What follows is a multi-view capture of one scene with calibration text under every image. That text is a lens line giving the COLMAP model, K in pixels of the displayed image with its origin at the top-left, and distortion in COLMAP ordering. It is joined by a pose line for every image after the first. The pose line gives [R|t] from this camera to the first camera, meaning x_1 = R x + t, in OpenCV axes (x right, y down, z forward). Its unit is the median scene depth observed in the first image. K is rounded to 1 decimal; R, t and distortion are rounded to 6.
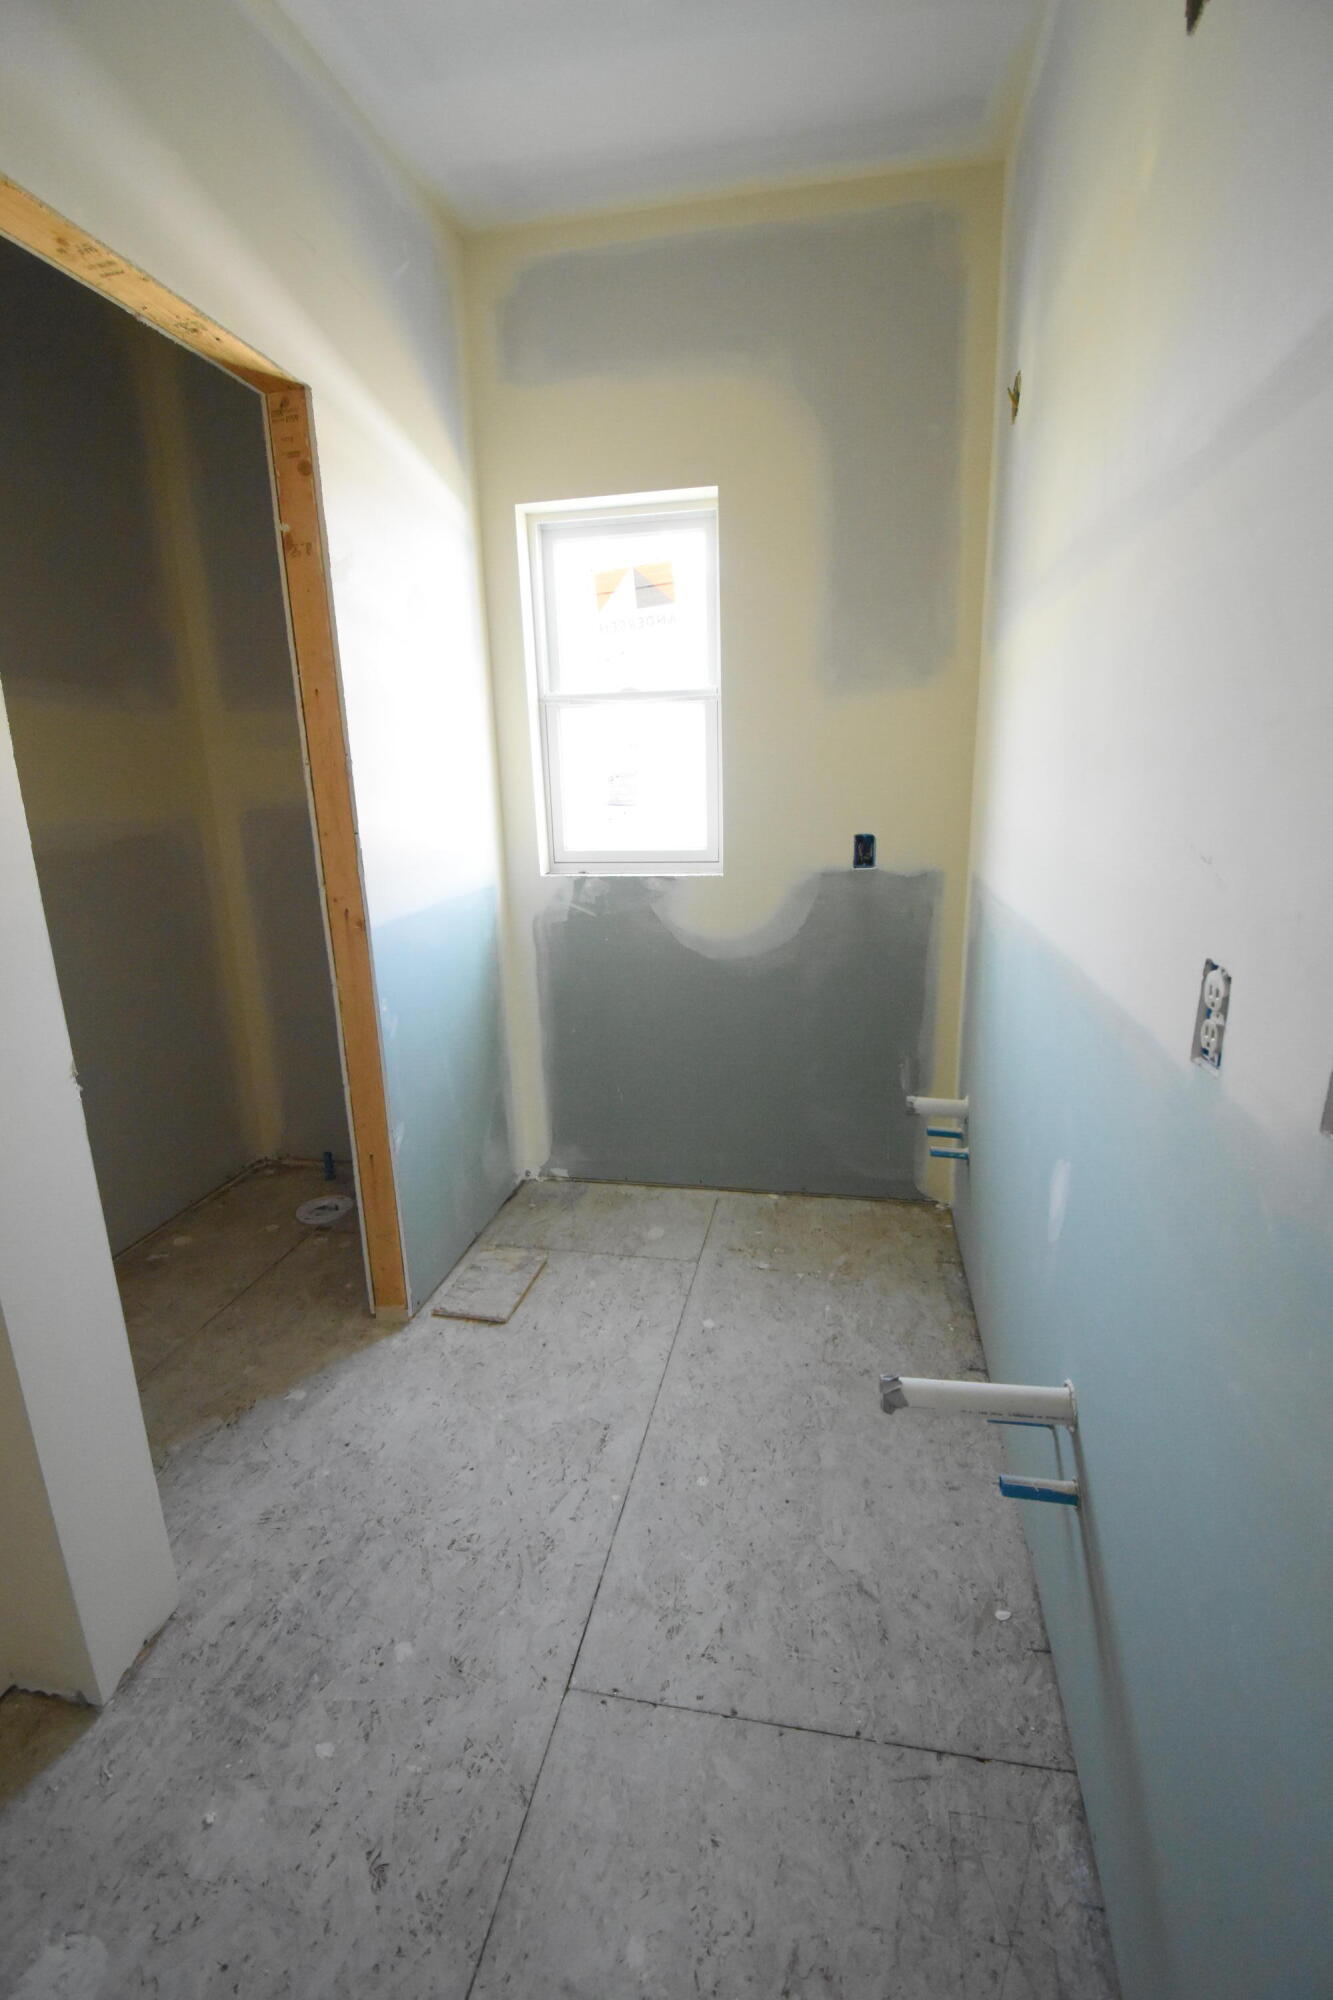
lens RADIAL K [[881.2, 0, 669.1], [0, 881.2, 1000.5], [0, 0, 1]] dist [0.018589, -0.025755]
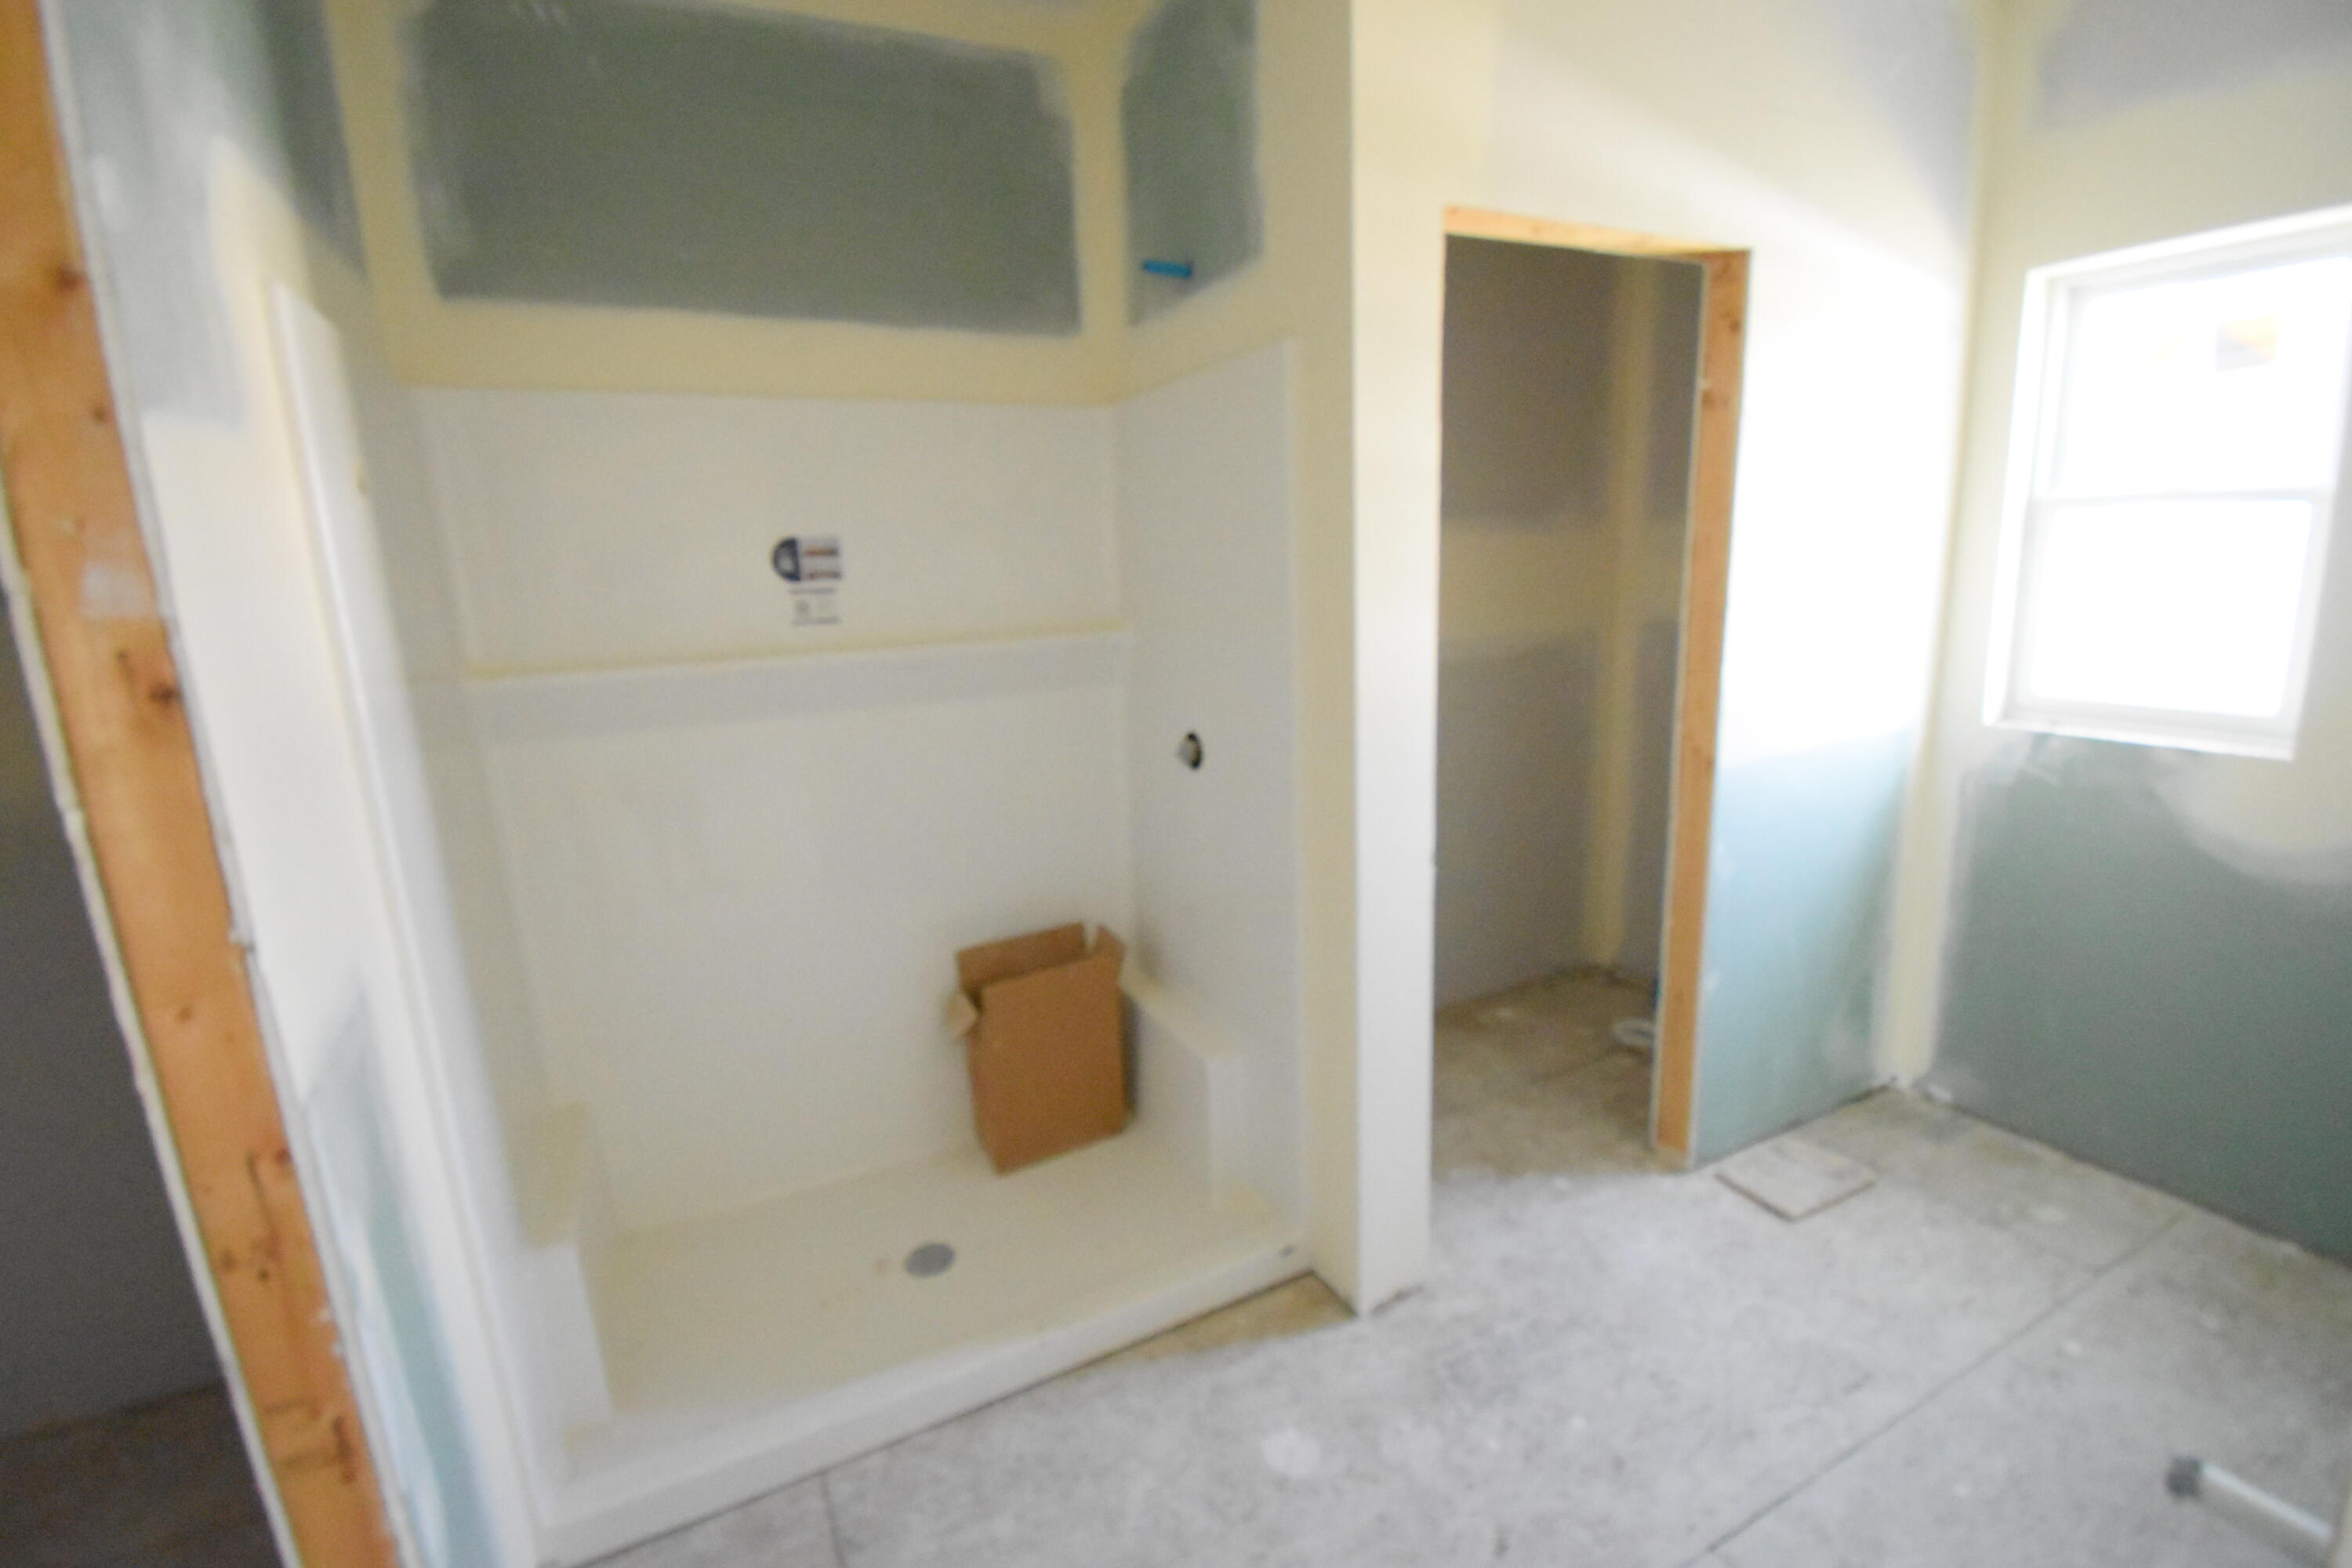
lens RADIAL K [[1036.3, 0, 1171.9], [0, 1036.3, 786.4], [0, 0, 1]] dist [0.018589, -0.025755]
pose [[0.614047, 0.168053, -0.771171, 0.154689], [-0.166478, 0.982664, 0.081583, -0.045341], [0.771512, 0.078288, 0.631380, -0.171911]]
